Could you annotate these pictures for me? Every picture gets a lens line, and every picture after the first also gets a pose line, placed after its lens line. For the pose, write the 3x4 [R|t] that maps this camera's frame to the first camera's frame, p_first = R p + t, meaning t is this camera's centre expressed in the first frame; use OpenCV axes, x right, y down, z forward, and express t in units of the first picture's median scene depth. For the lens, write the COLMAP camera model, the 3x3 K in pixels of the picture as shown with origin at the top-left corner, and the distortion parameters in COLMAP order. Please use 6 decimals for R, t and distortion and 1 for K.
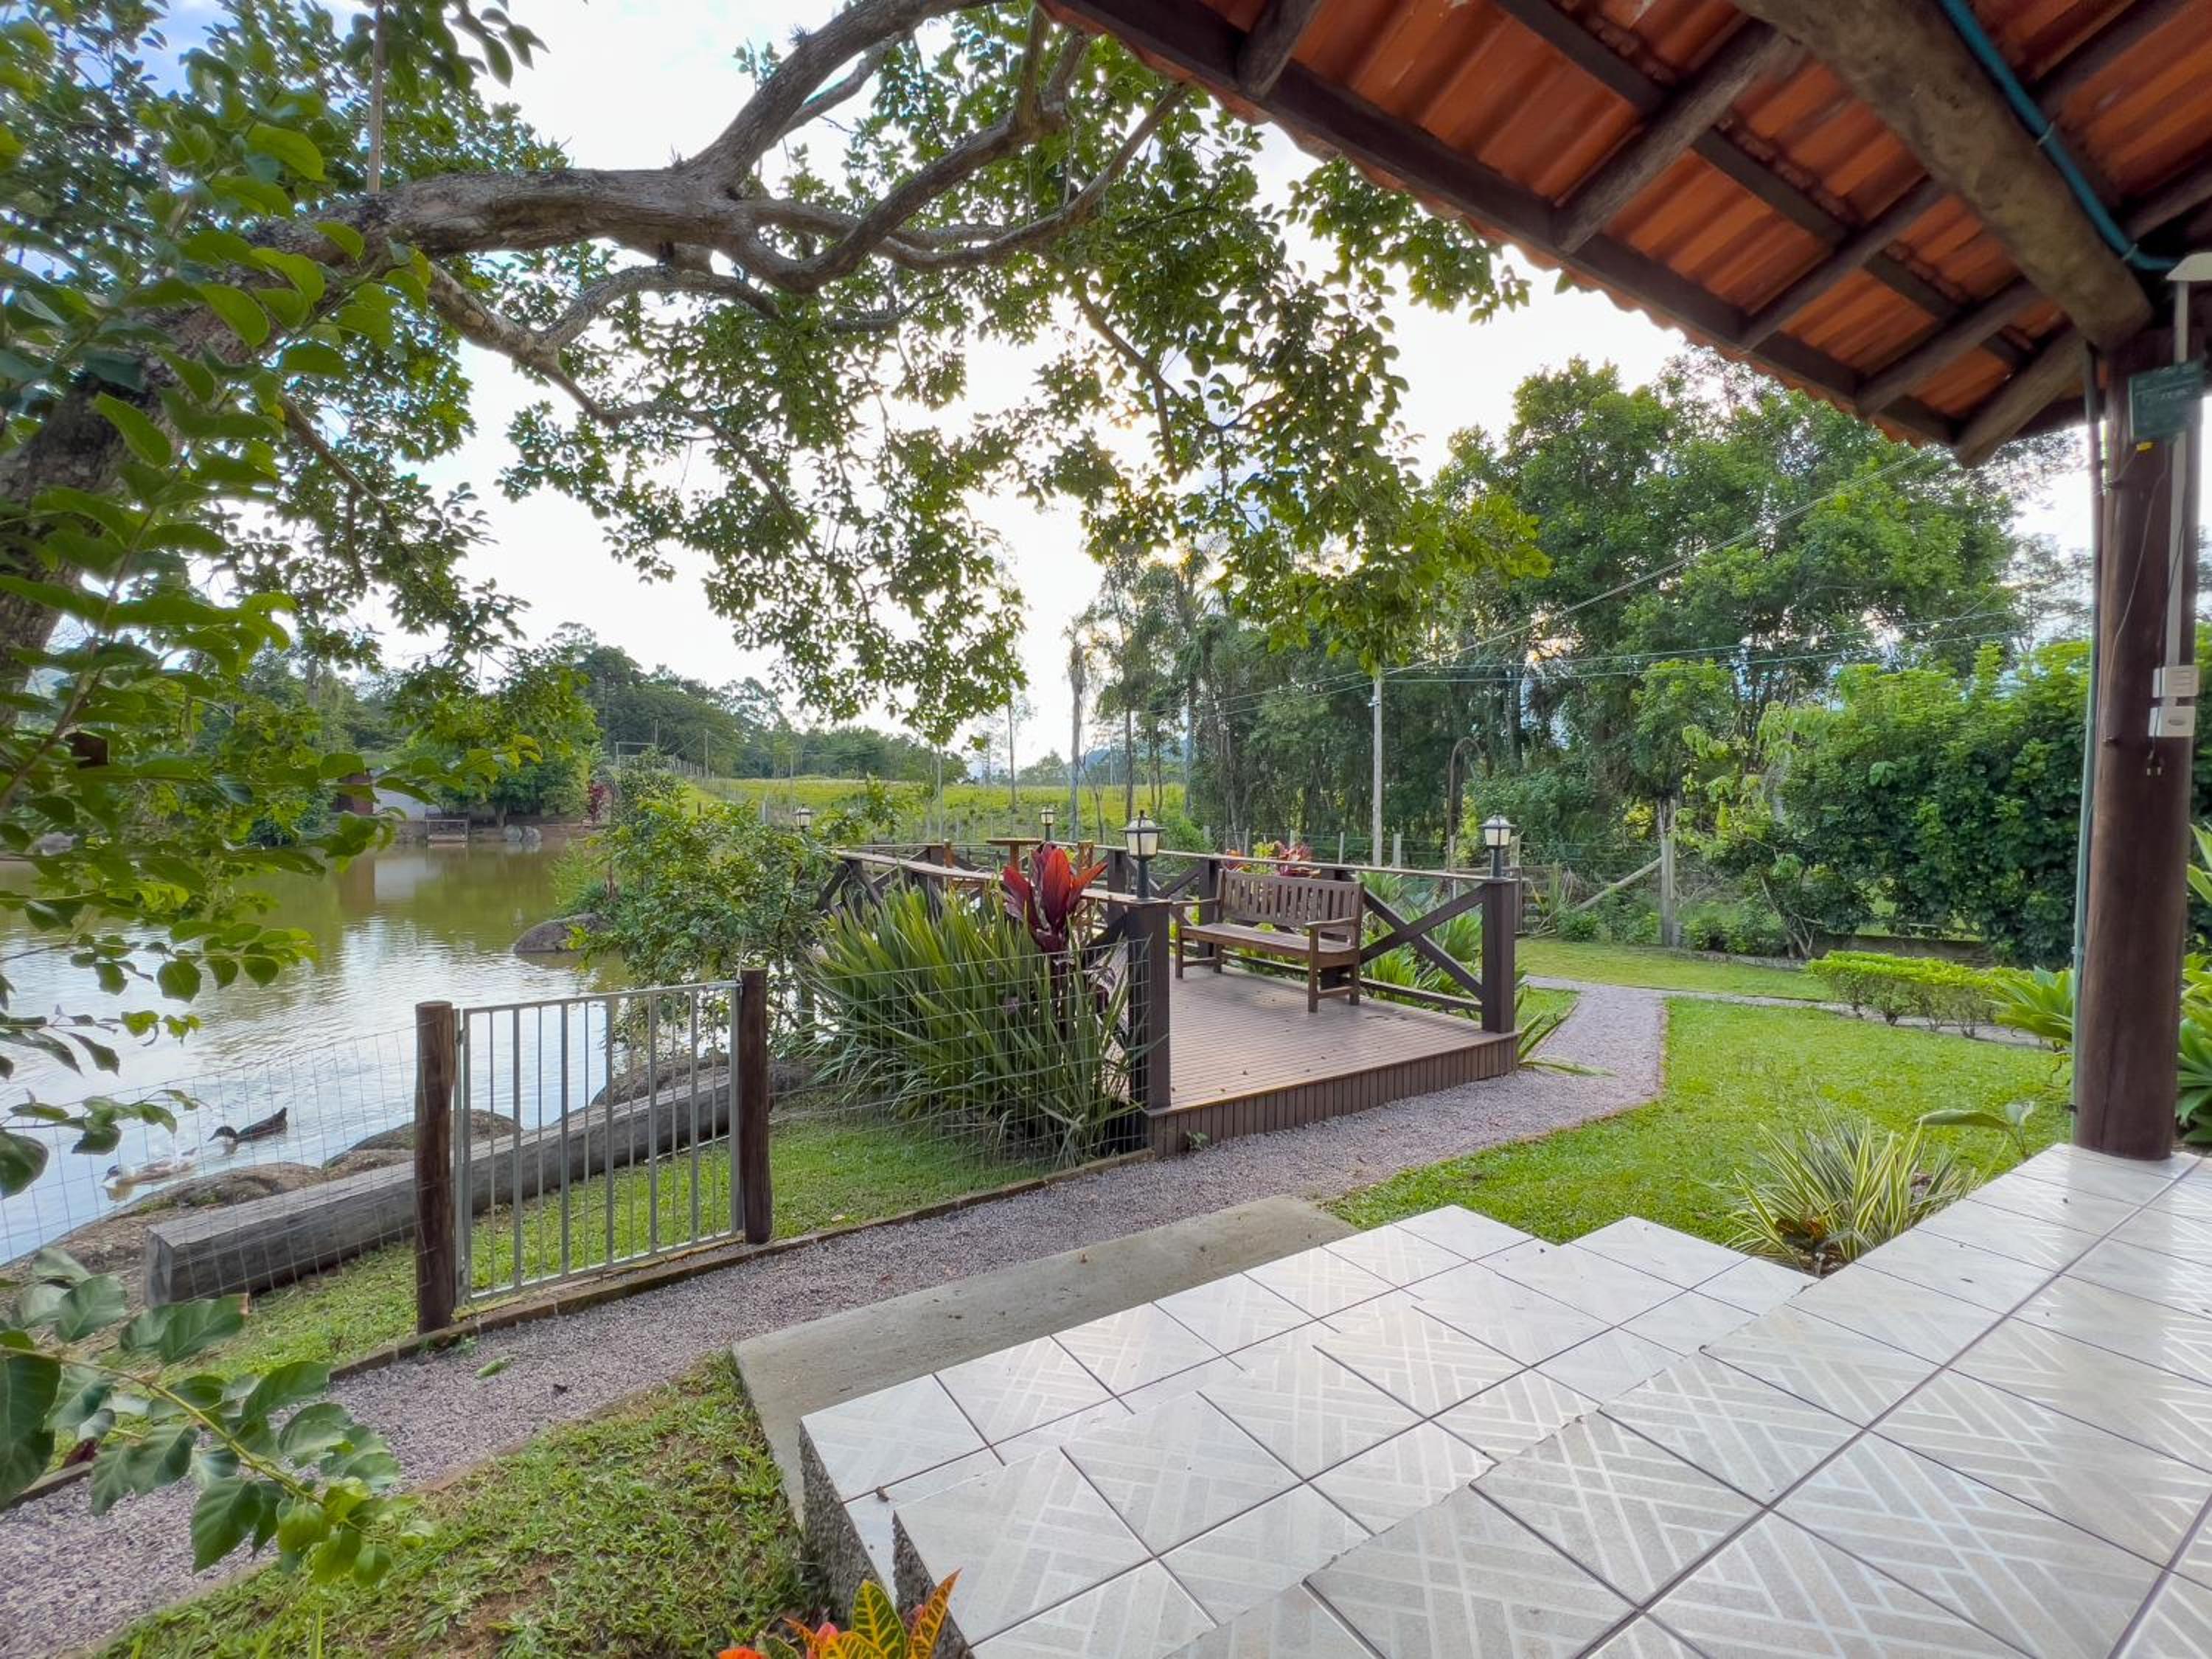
lens RADIAL K [[957.2, 0, 1106.0], [0, 957.2, 829.5], [0, 0, 1]] dist [-0.011550, 0.000002]
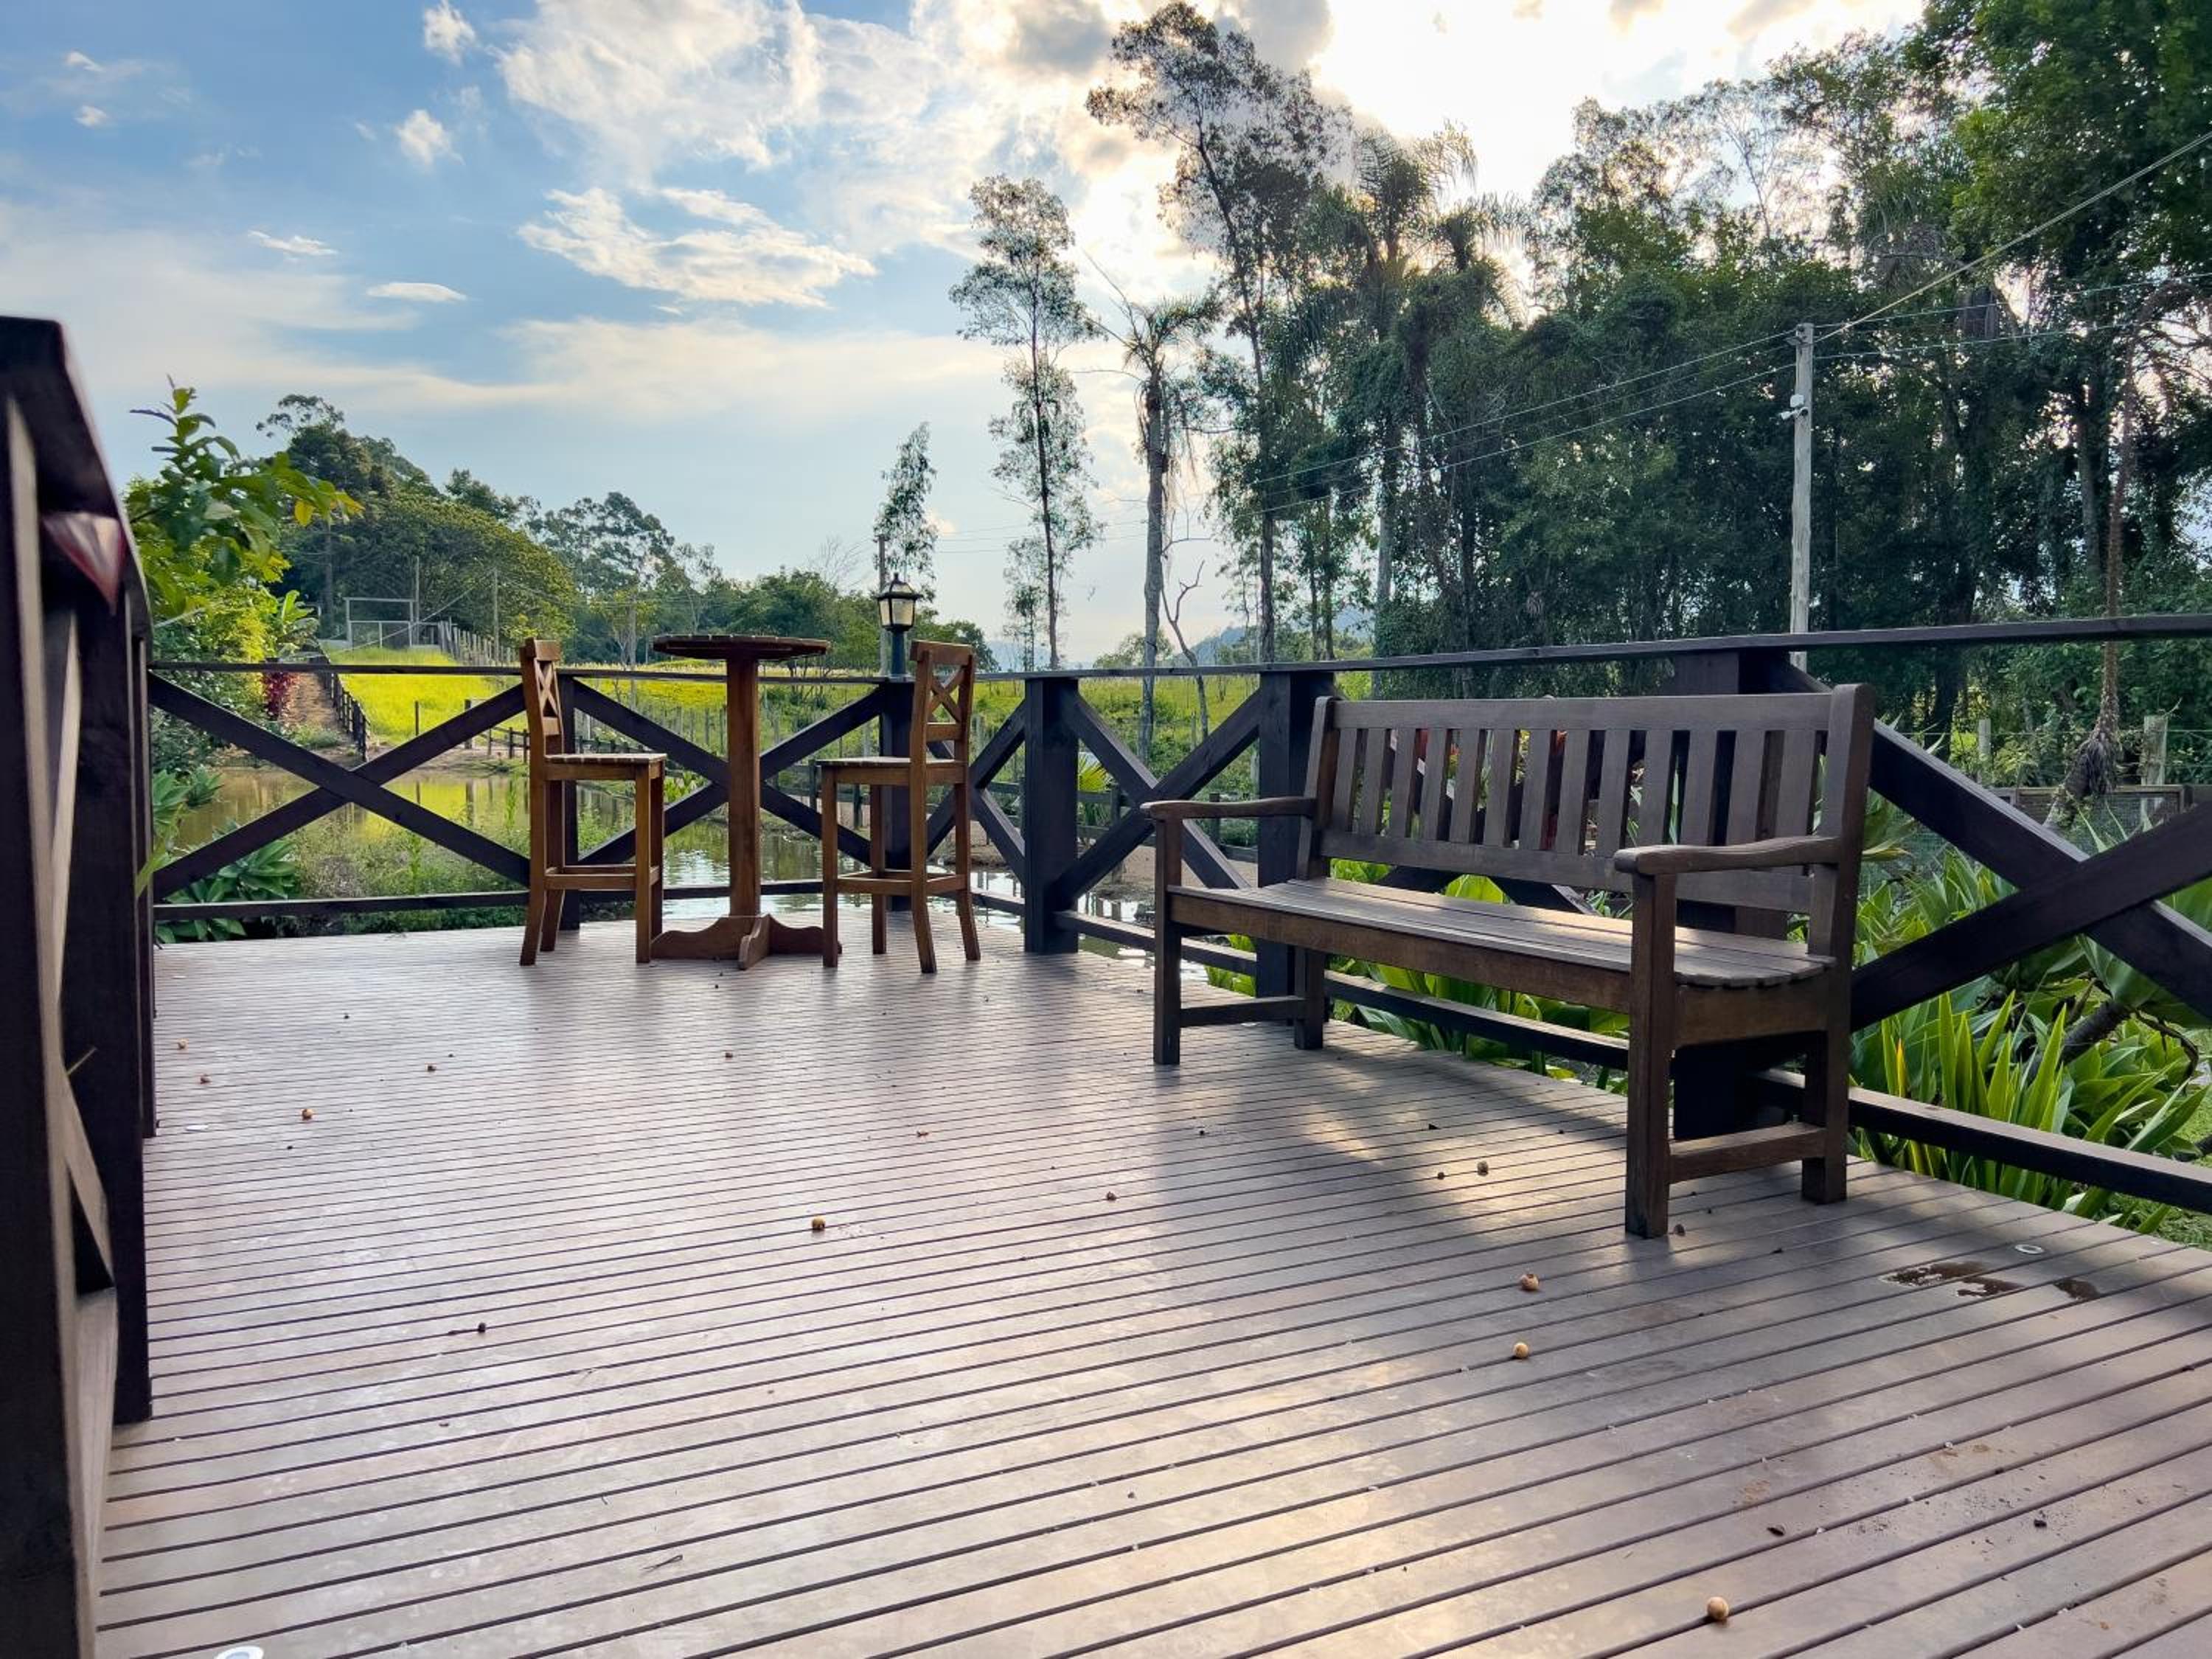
lens RADIAL K [[1732.7, 0, 1106.0], [0, 1732.7, 829.5], [0, 0, 1]] dist [-0.002310, -0.000616]
pose [[0.996475, 0.011673, -0.083069, 0.026637], [-0.008881, 0.999386, 0.033896, 0.017749], [0.083413, -0.033038, 0.995967, 0.127266]]
